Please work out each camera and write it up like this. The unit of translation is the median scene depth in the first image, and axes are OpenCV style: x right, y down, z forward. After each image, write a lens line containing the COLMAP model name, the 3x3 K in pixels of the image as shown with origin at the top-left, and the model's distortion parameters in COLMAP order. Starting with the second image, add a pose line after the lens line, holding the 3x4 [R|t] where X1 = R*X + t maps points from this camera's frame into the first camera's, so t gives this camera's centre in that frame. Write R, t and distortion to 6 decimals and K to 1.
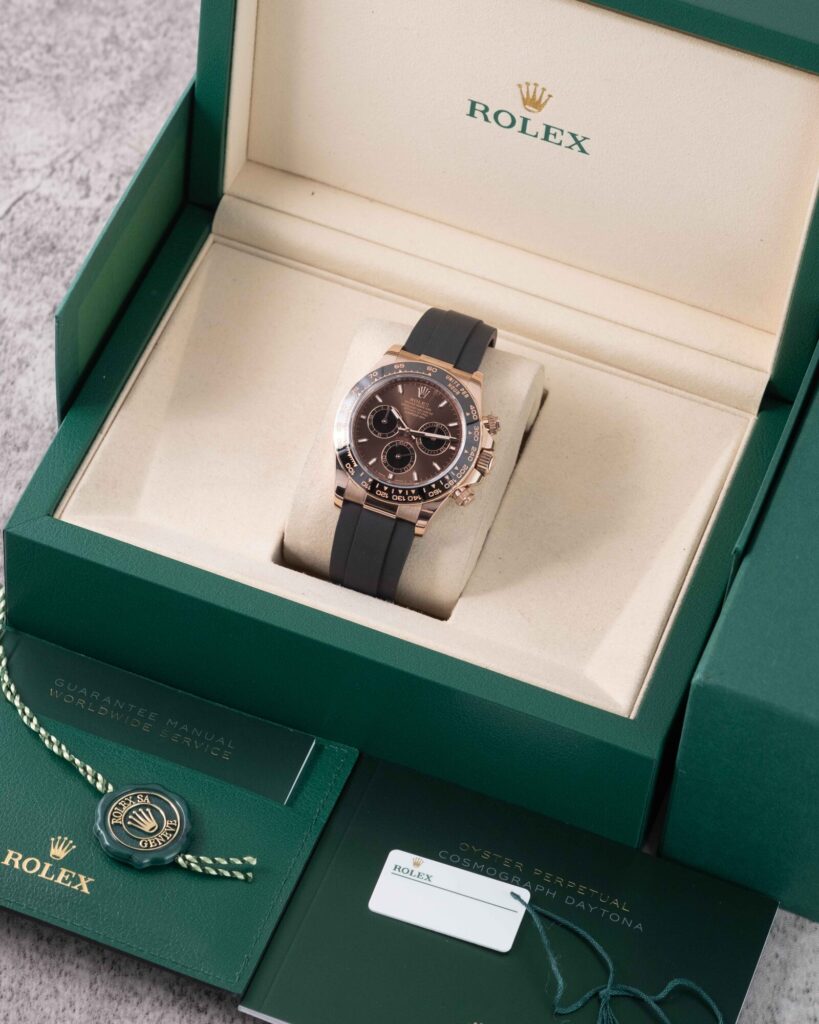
lens RADIAL K [[4466.4, 0, 408.7], [0, 4466.4, 512.9], [0, 0, 1]] dist [-0.244734, 0.000000]
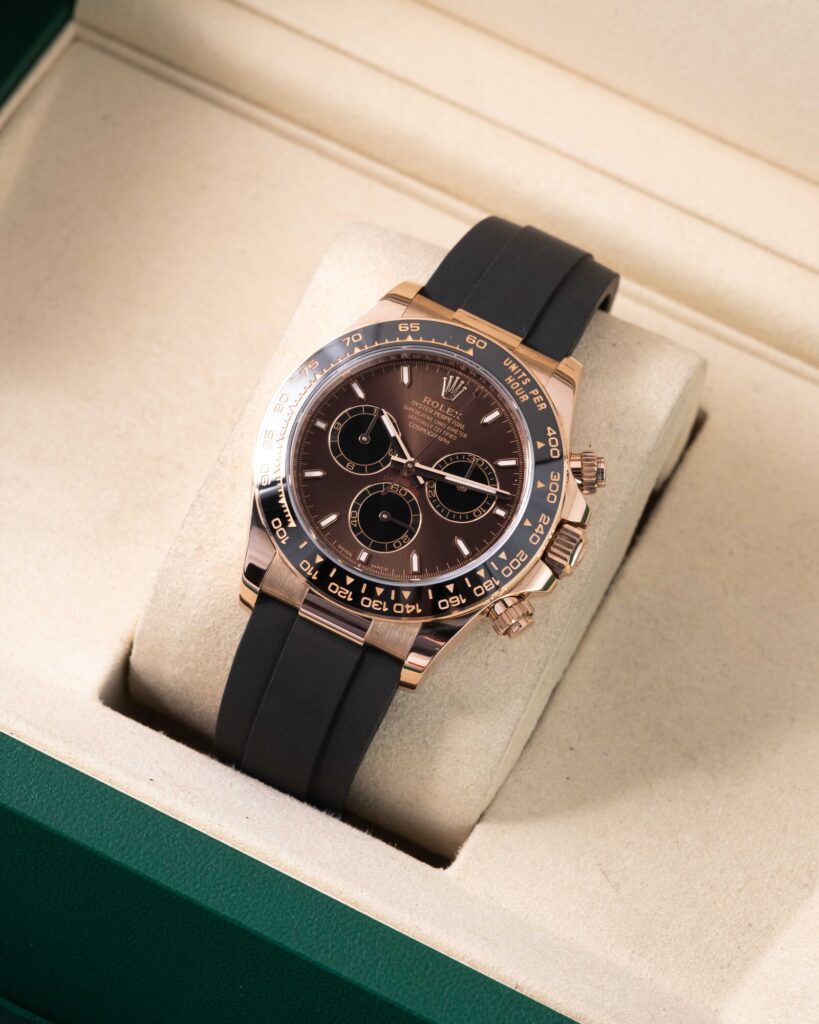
lens RADIAL K [[4466.4, 0, 411.1], [0, 4466.4, 509.6], [0, 0, 1]] dist [-0.244734, 0.000000]
pose [[0.993073, 0.117102, -0.009670, 0.004953], [-0.117042, 0.993105, 0.006539, -0.016606], [0.010369, -0.005362, 0.999932, 0.520640]]
